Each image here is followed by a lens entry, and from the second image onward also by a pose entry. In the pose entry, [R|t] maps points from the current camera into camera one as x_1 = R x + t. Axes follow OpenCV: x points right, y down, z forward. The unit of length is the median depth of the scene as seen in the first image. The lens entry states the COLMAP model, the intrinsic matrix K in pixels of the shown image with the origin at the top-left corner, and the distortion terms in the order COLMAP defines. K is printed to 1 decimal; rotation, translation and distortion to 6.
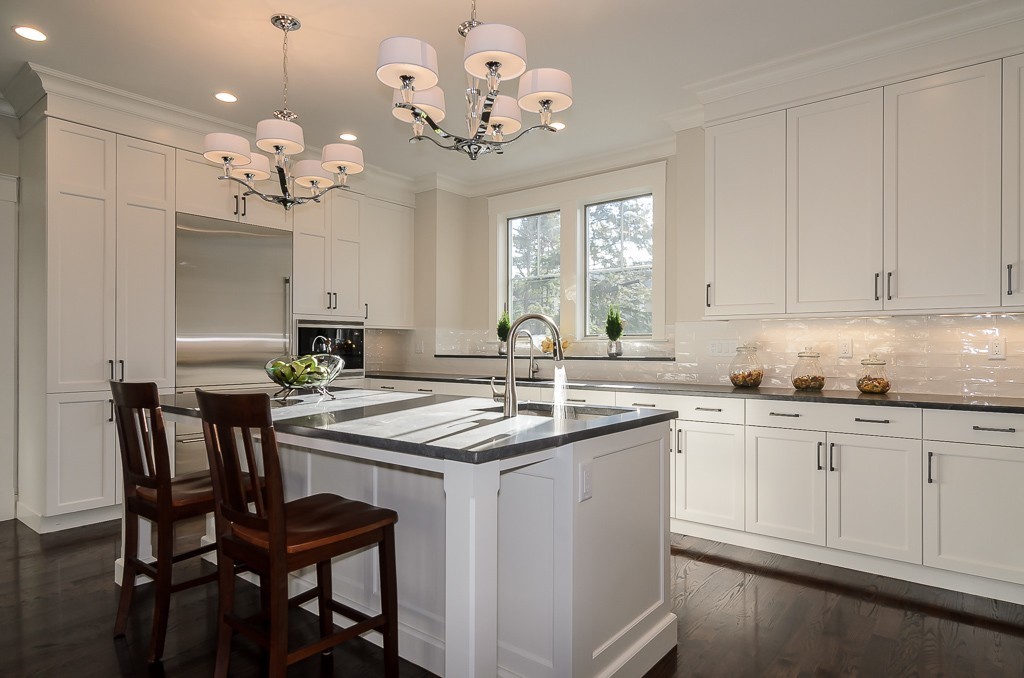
lens RADIAL K [[574.6, 0, 512.0], [0, 574.6, 339.0], [0, 0, 1]] dist [-0.003342, -0.000483]
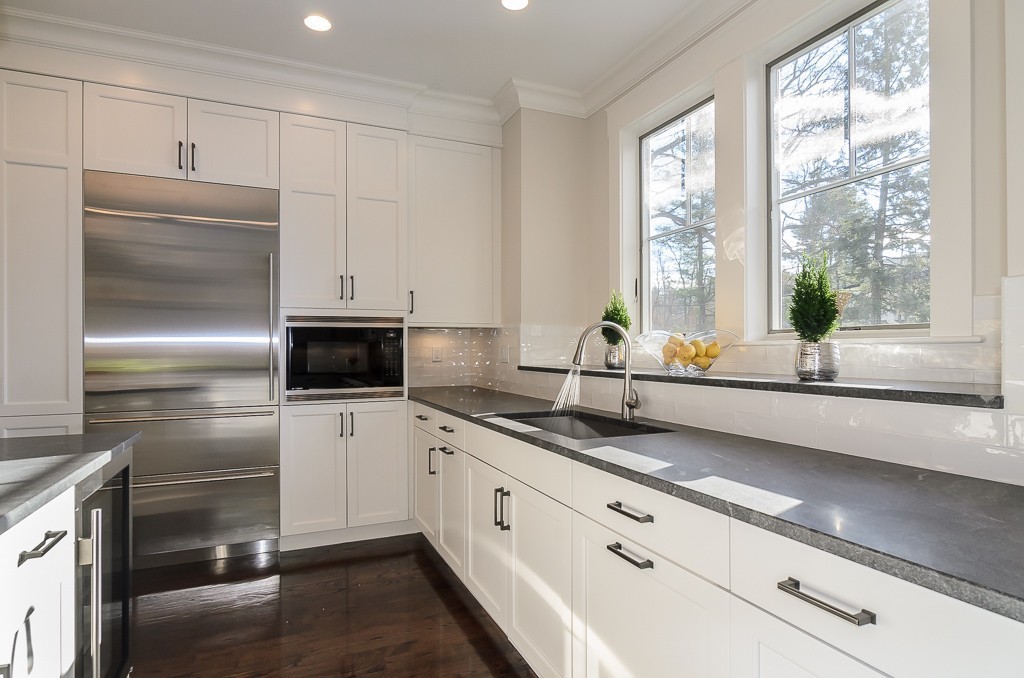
lens RADIAL K [[533.7, 0, 510.0], [0, 533.7, 349.0], [0, 0, 1]] dist [-0.003130, -0.000463]
pose [[0.880825, -0.003849, -0.473427, 0.151752], [0.012108, 0.999823, 0.014399, 0.000023], [0.473288, -0.018415, 0.880716, 0.506855]]
